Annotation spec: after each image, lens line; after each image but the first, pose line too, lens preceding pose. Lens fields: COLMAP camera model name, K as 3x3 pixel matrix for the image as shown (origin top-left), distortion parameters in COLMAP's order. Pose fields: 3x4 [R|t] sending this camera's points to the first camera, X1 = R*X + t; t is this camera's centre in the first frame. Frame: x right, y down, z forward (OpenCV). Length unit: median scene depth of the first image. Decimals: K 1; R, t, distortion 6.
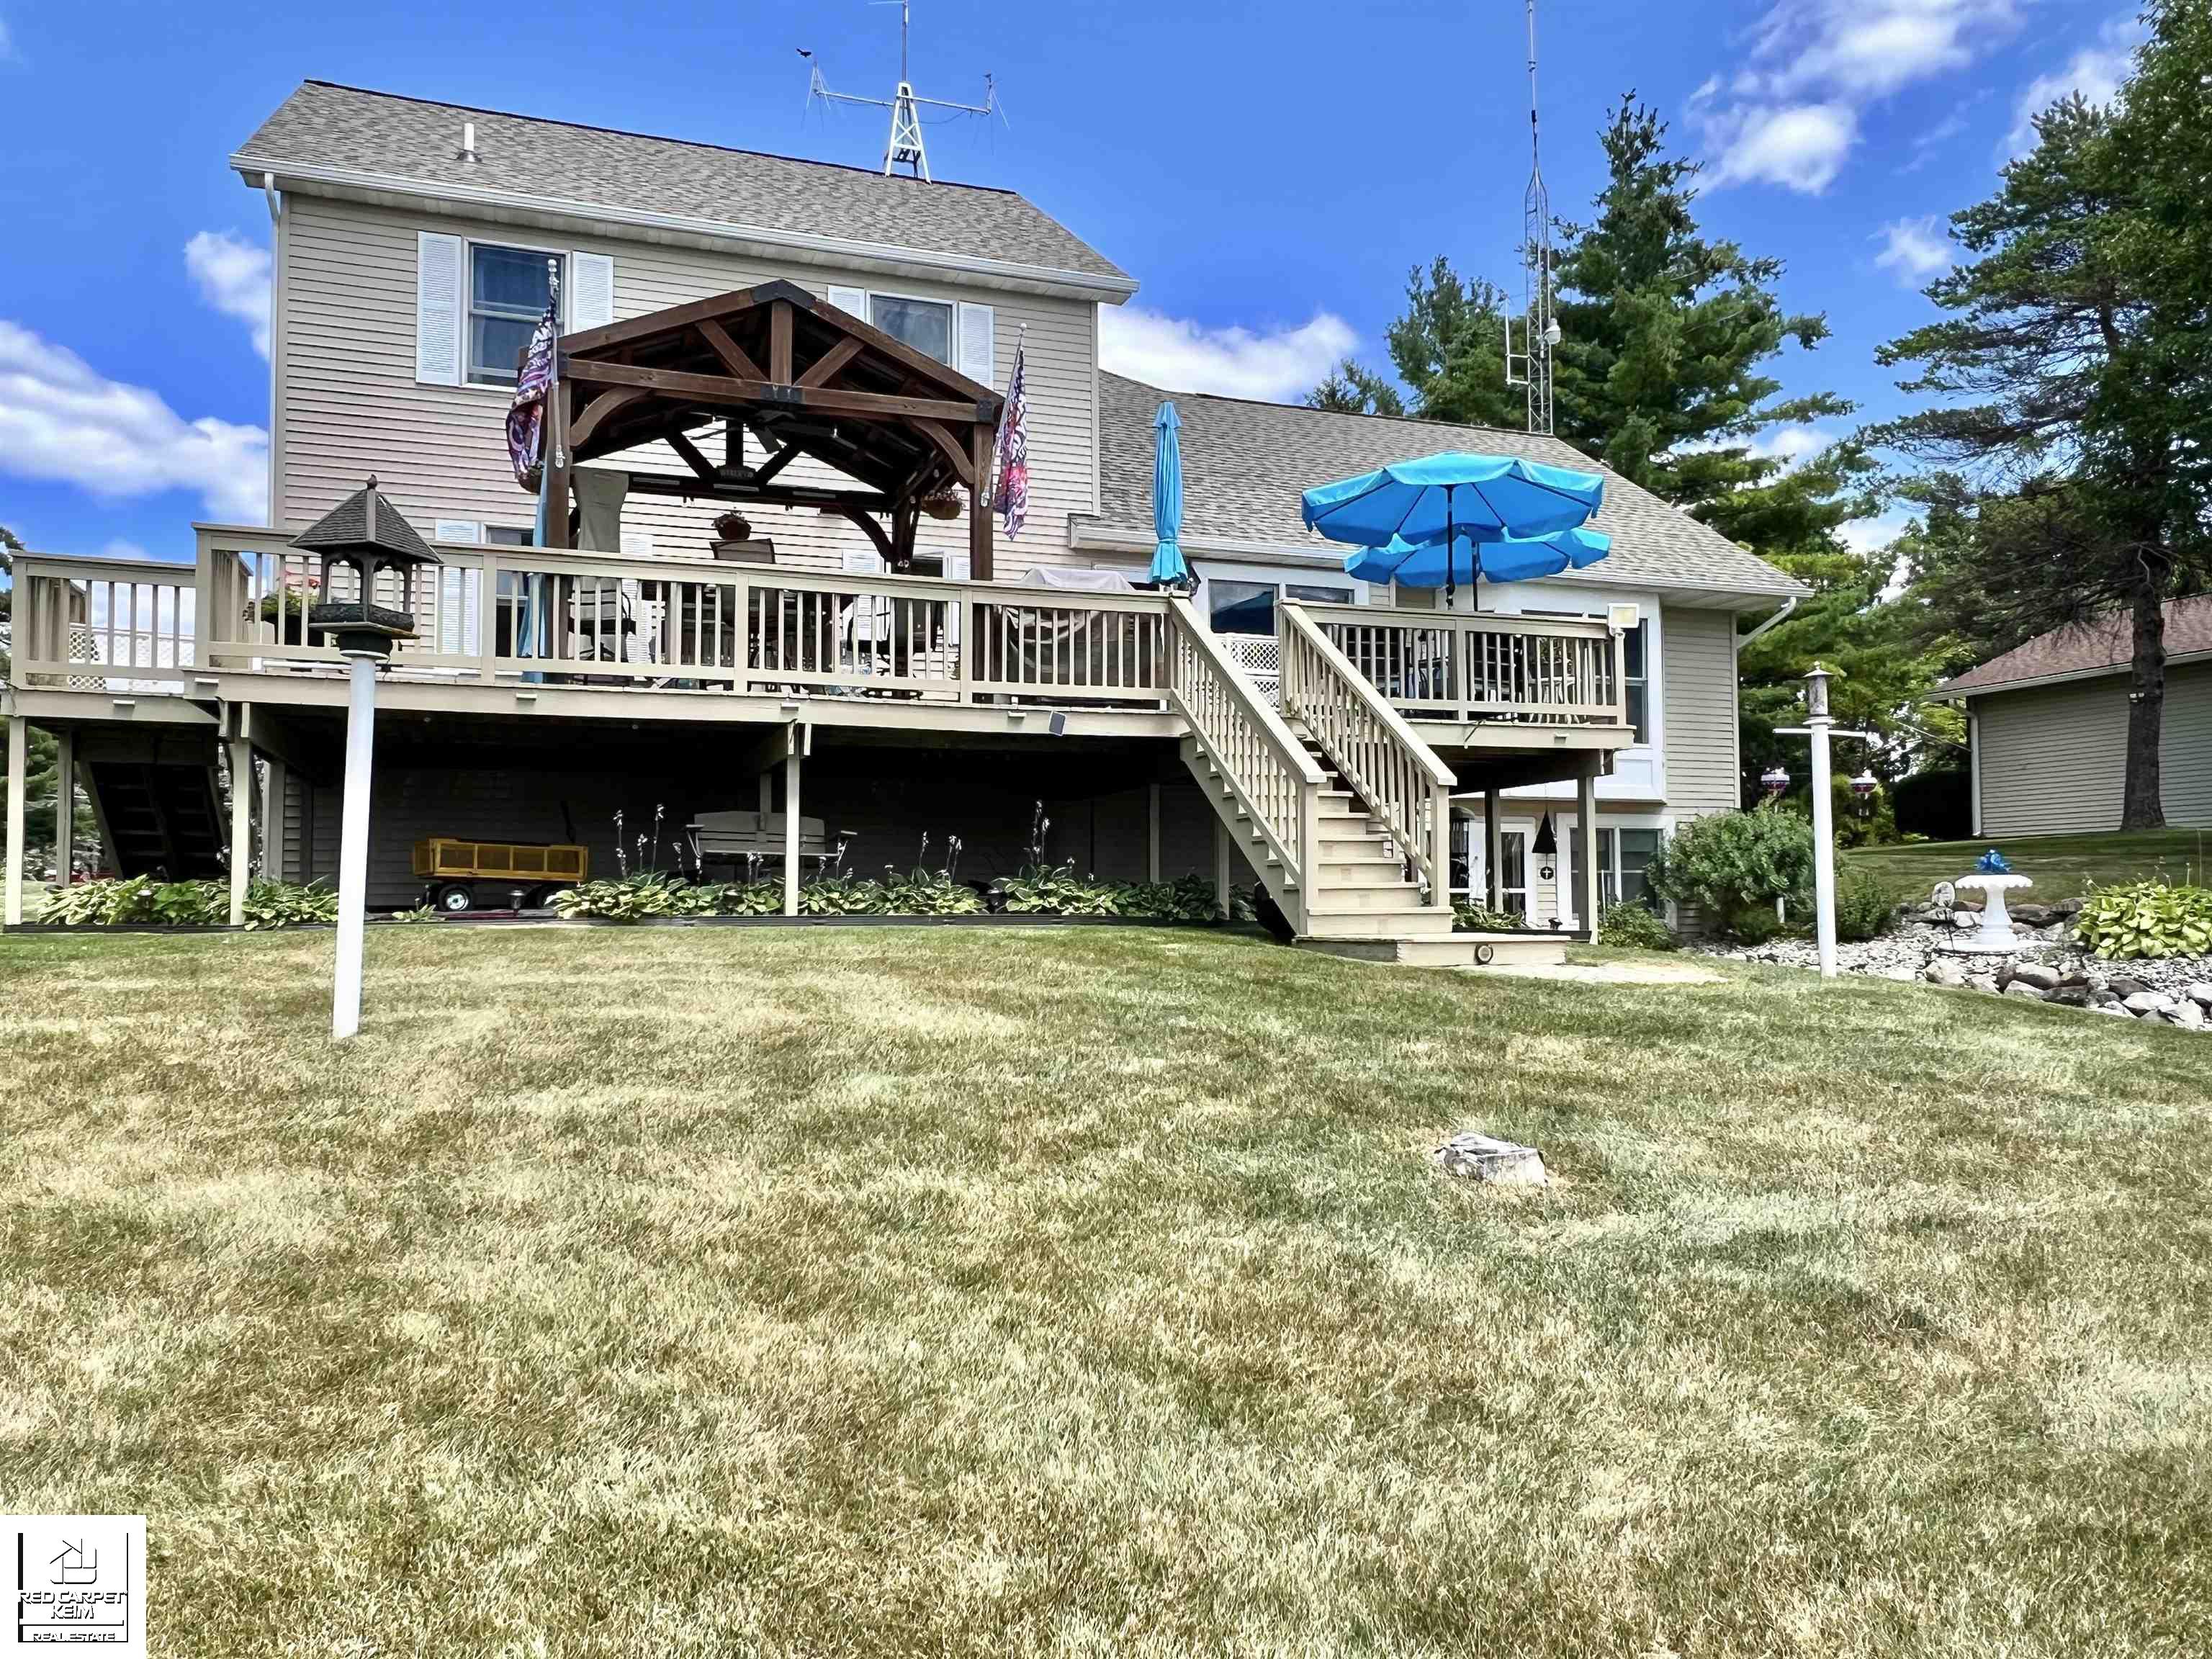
lens RADIAL K [[1544.3, 0, 1093.6], [0, 1544.3, 842.5], [0, 0, 1]] dist [0.001897, -0.002867]
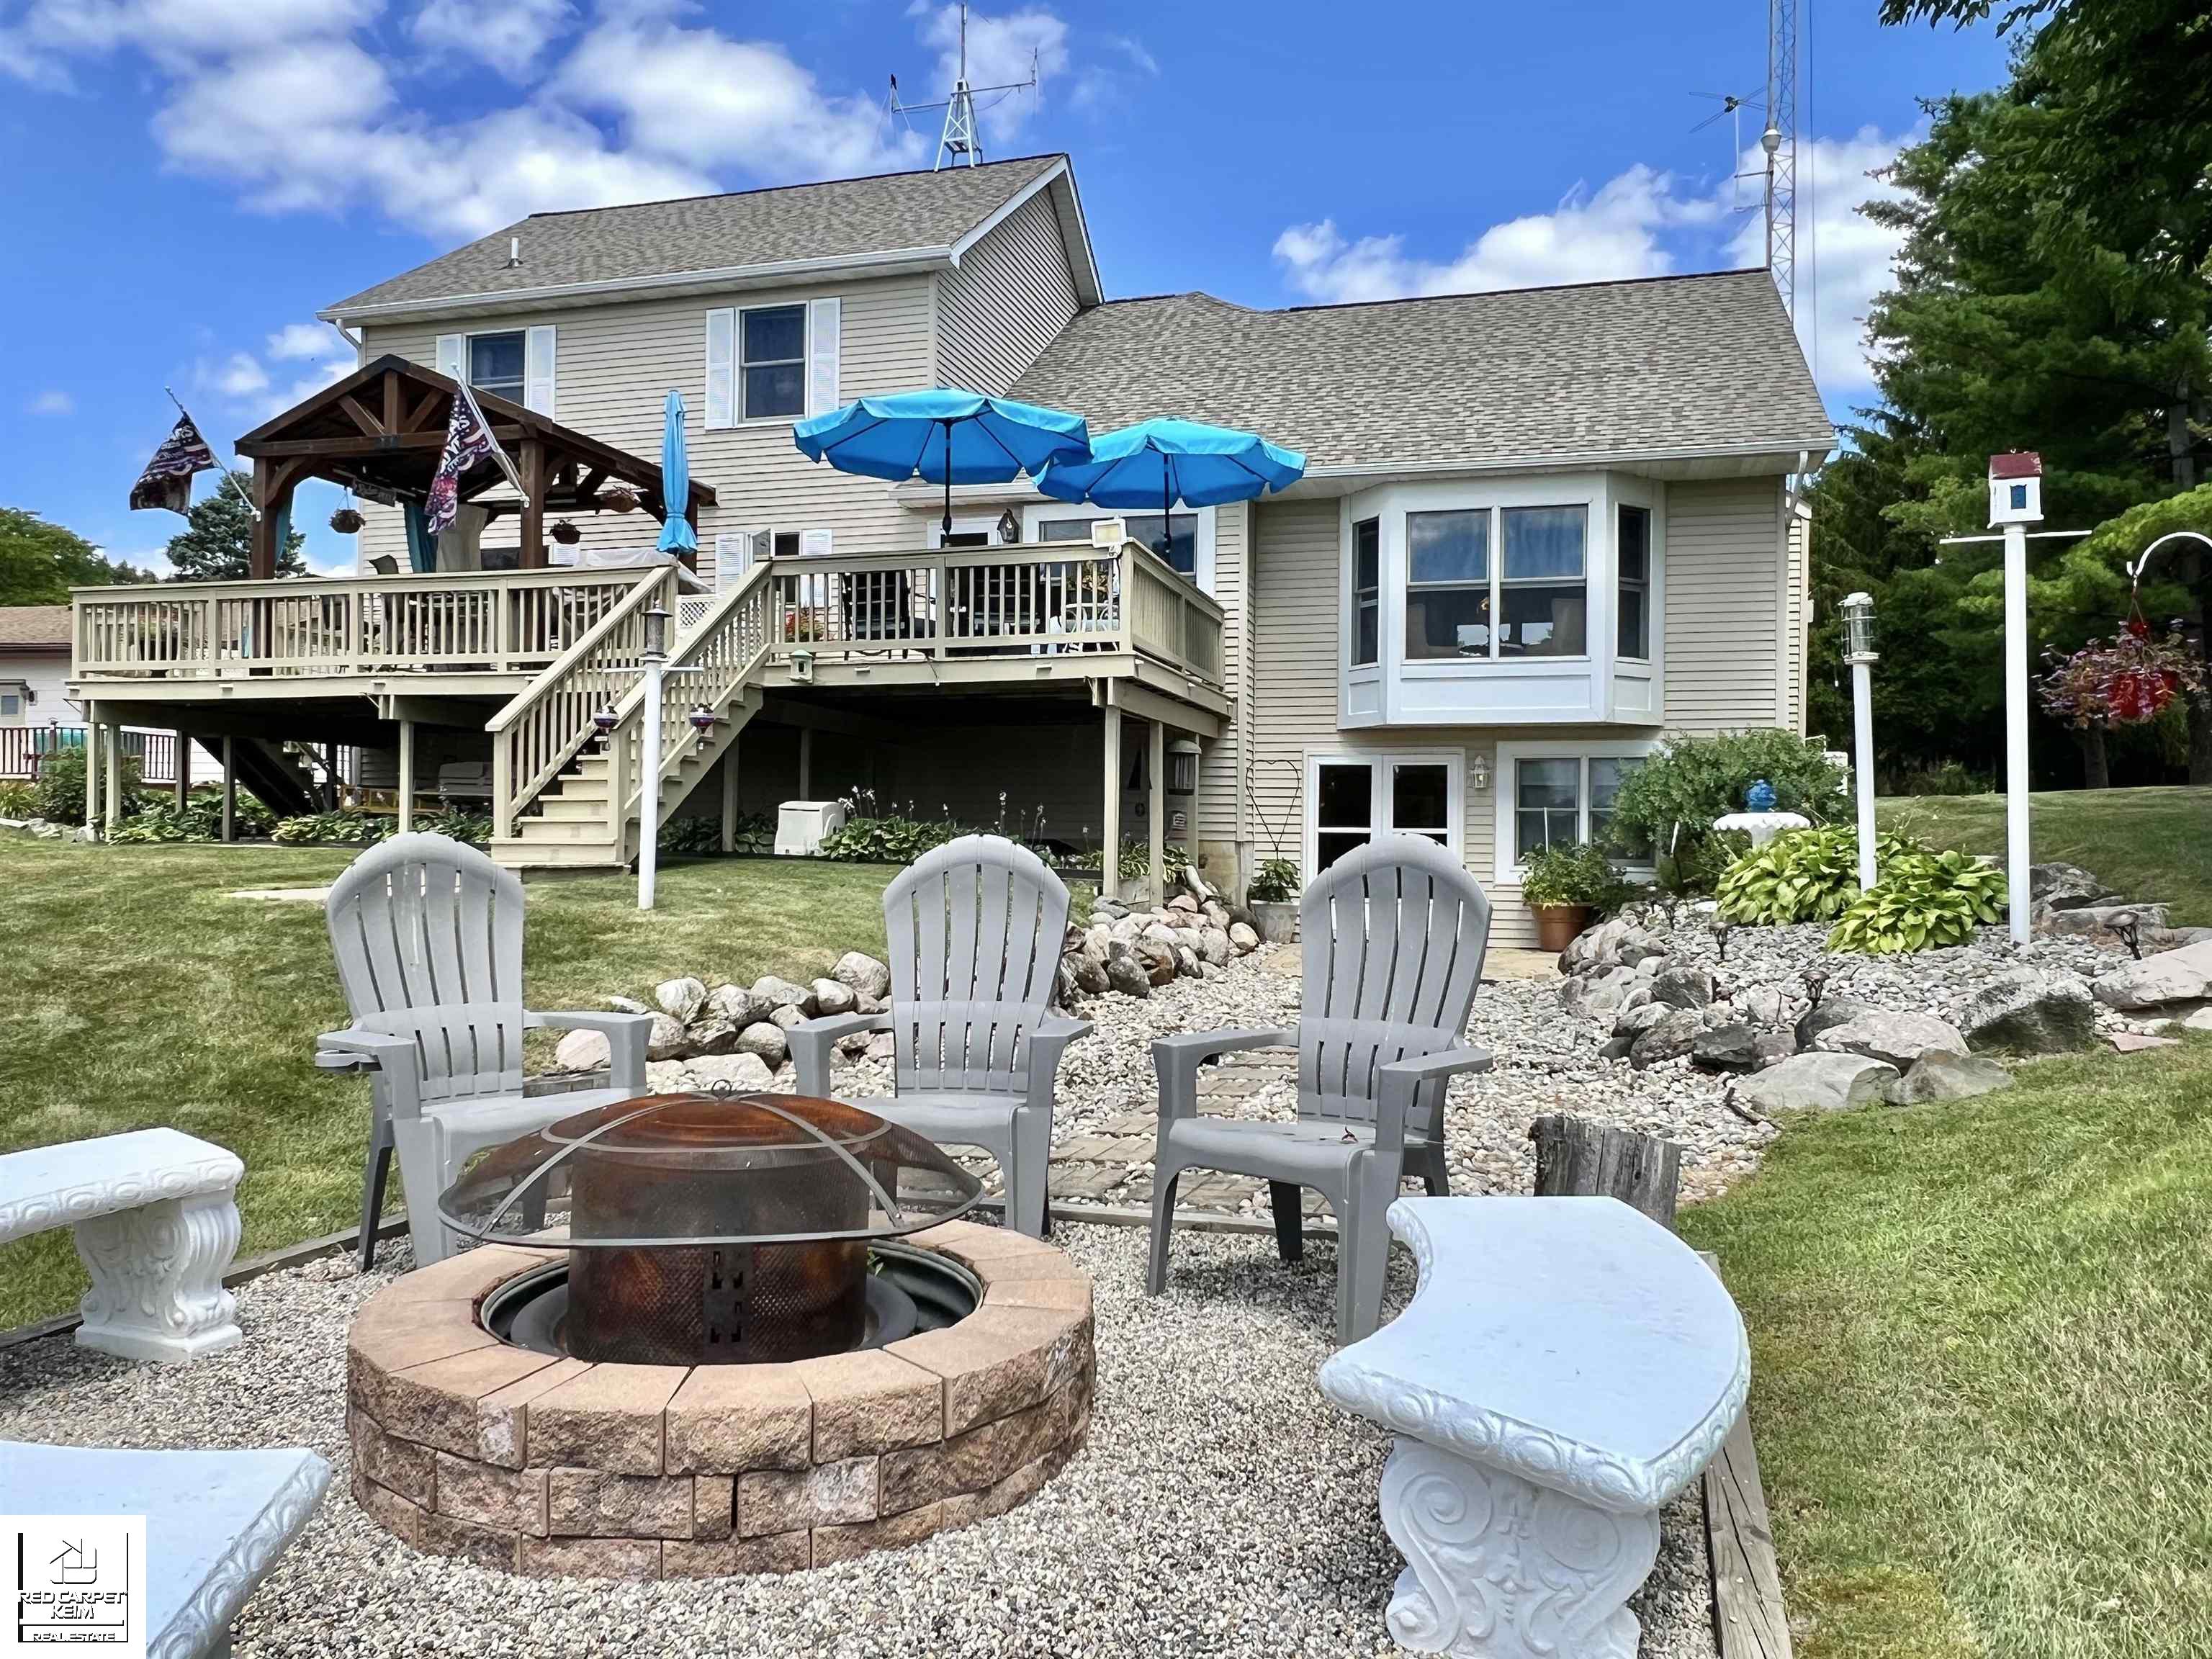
lens RADIAL K [[1576.6, 0, 1091.0], [0, 1576.6, 845.2], [0, 0, 1]] dist [0.001978, -0.002801]
pose [[0.806849, 0.013905, -0.590594, 1.021648], [0.009087, 0.999313, 0.035943, 0.007725], [0.590687, -0.034367, 0.806168, 0.249889]]
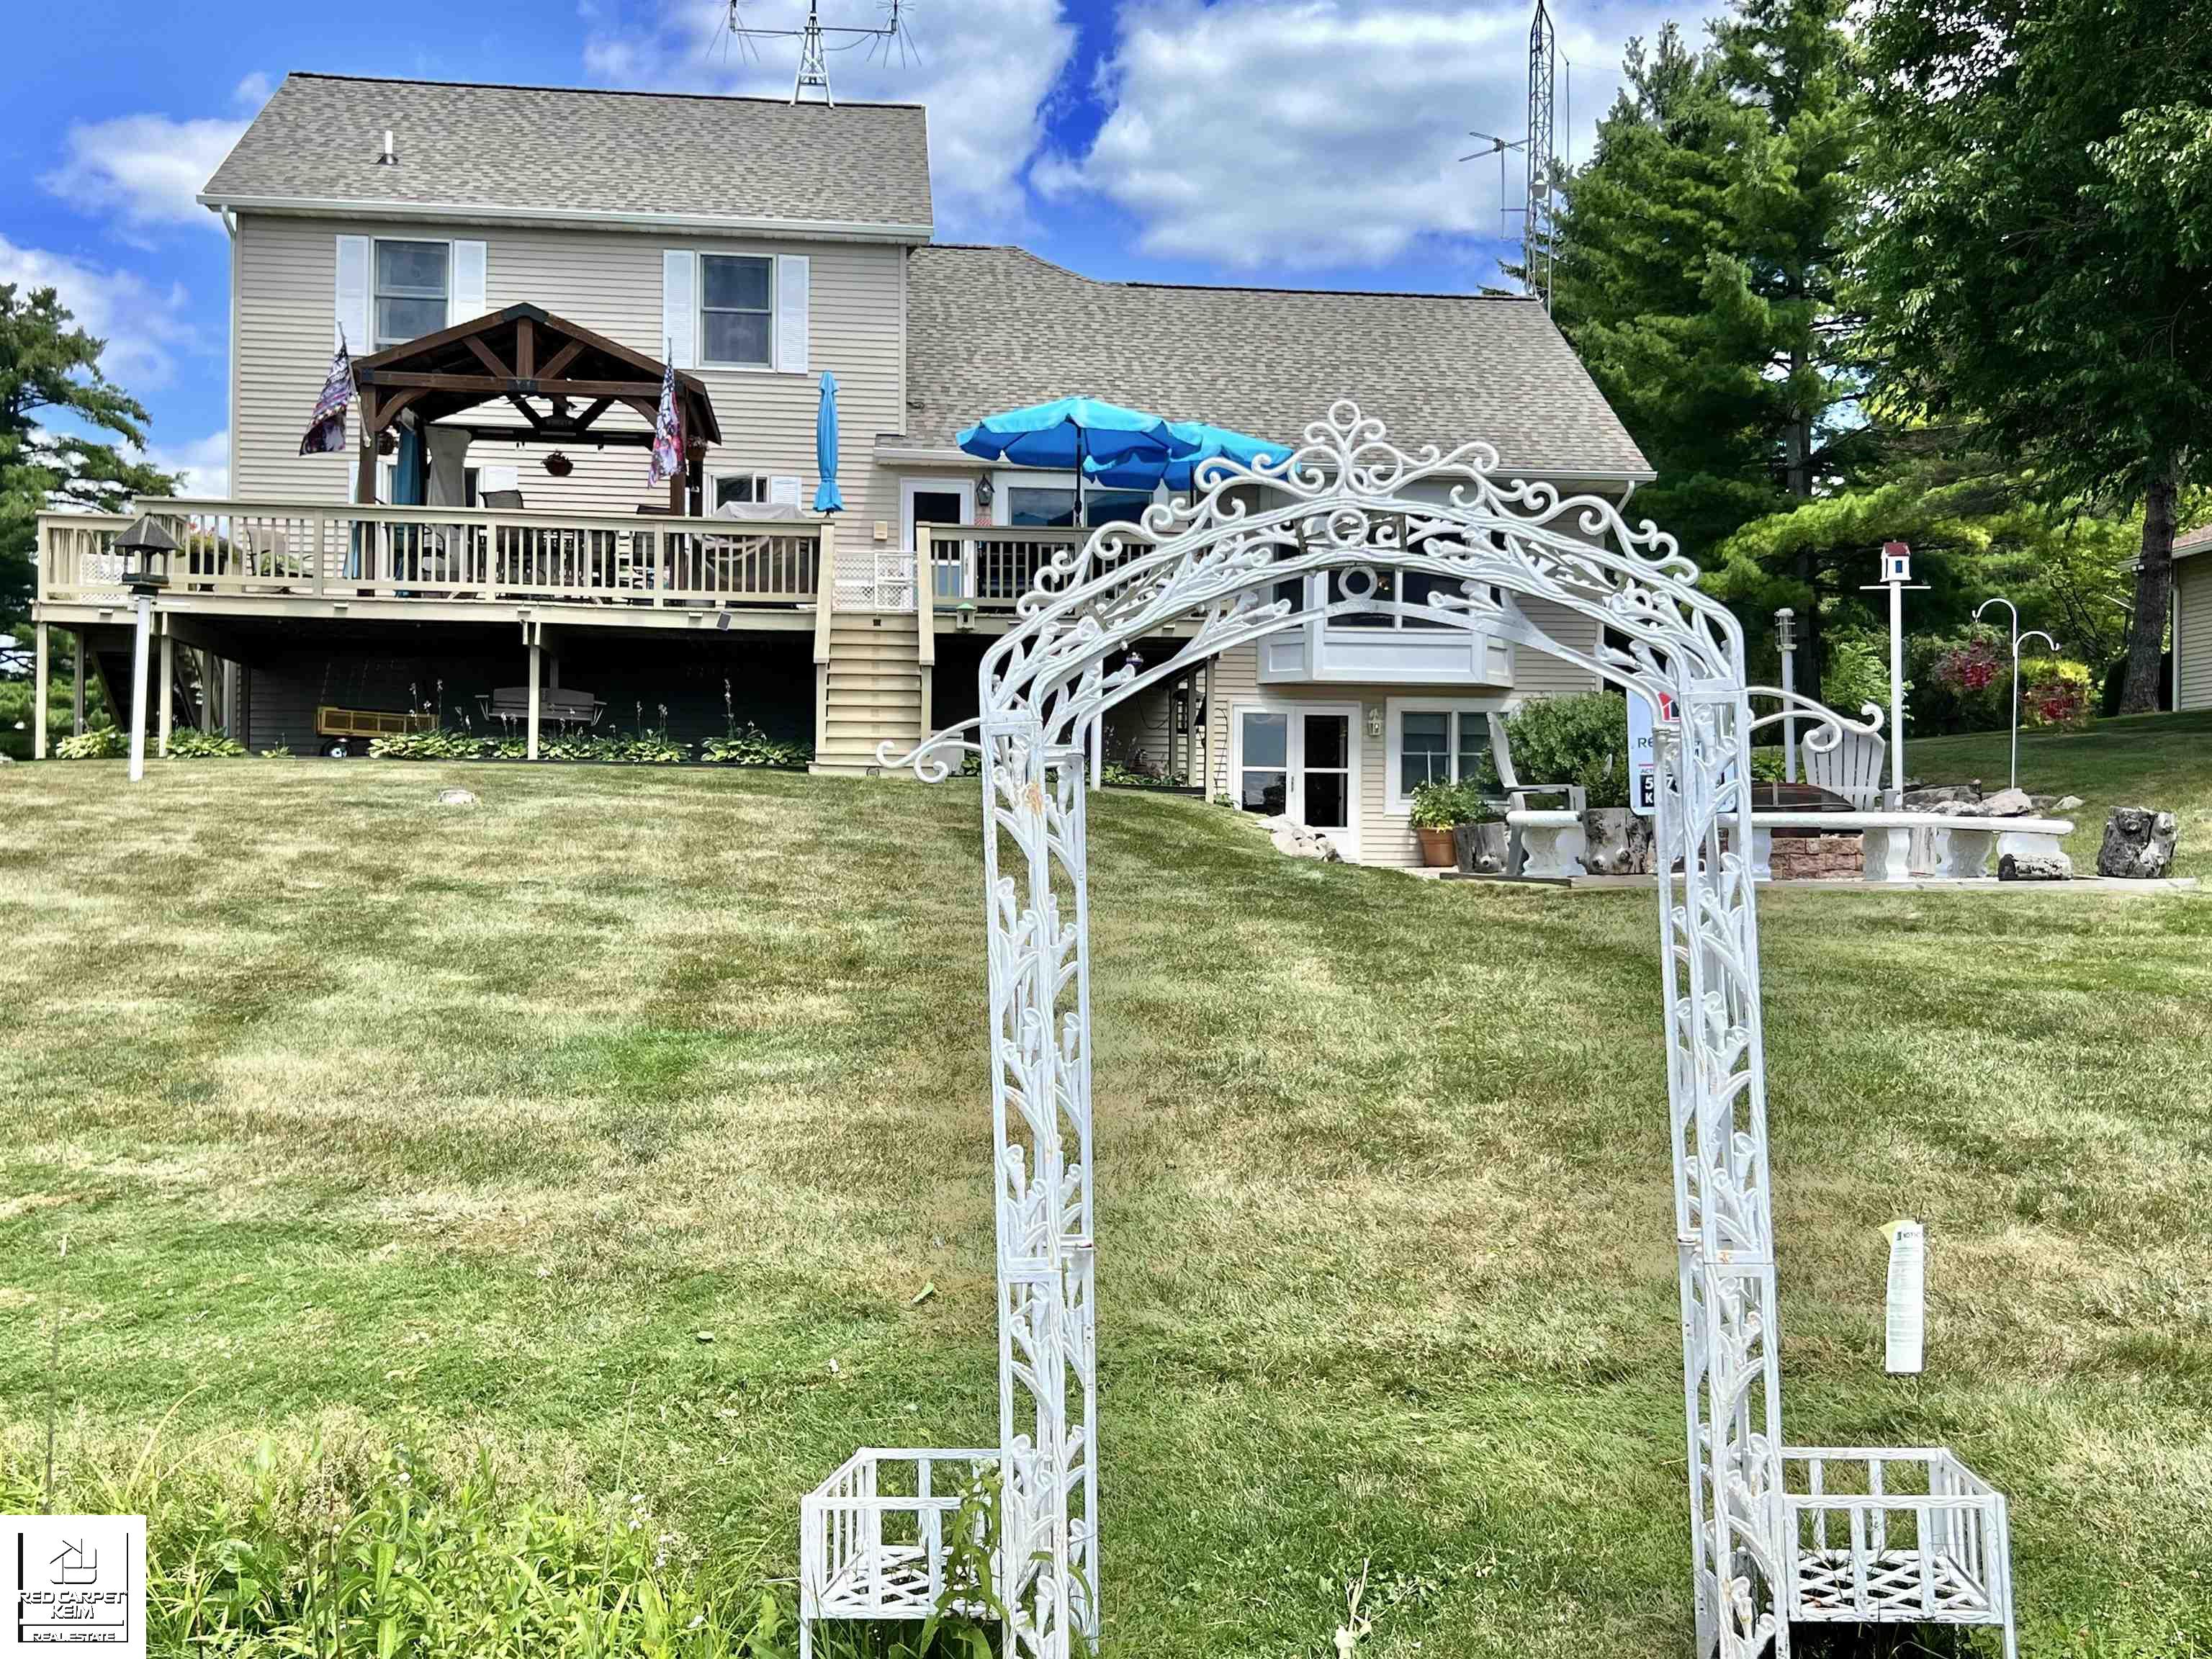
lens RADIAL K [[2286.6, 0, 1118.2], [0, 2286.6, 831.4], [0, 0, 1]] dist [0.178073, -0.467479]
pose [[0.972998, 0.012575, -0.230471, 0.771236], [-0.006780, 0.999641, 0.025919, 0.052342], [0.230714, -0.023657, 0.972734, -0.881125]]
